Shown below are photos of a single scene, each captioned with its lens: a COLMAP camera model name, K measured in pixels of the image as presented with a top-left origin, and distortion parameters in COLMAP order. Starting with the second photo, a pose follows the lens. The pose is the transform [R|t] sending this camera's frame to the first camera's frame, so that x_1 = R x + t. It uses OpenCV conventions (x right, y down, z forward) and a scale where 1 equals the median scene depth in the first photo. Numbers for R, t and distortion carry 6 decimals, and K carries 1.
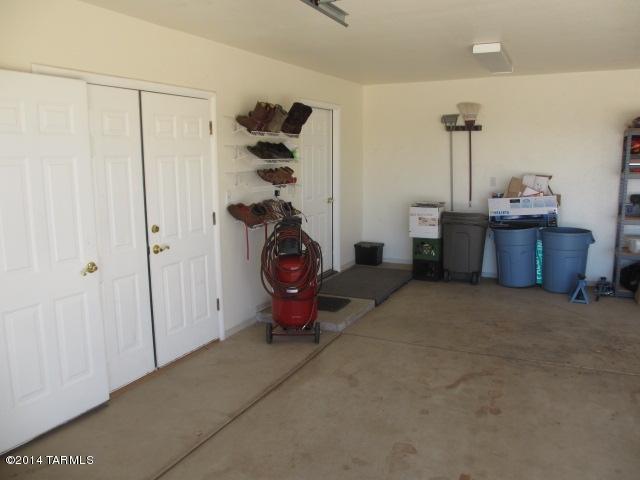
lens RADIAL K [[537.5, 0, 318.2], [0, 537.5, 240.5], [0, 0, 1]] dist [-0.045697, 0.004698]
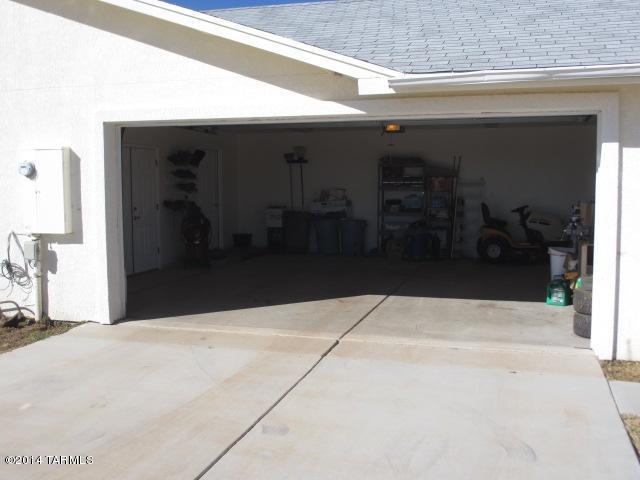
lens RADIAL K [[678.4, 0, 323.7], [0, 678.4, 240.1], [0, 0, 1]] dist [0.055697, 0.000000]
pose [[0.985897, -0.007572, 0.167184, -0.002562], [0.018775, 0.997674, -0.065533, 0.191416], [-0.166299, 0.067748, 0.983745, -1.181934]]
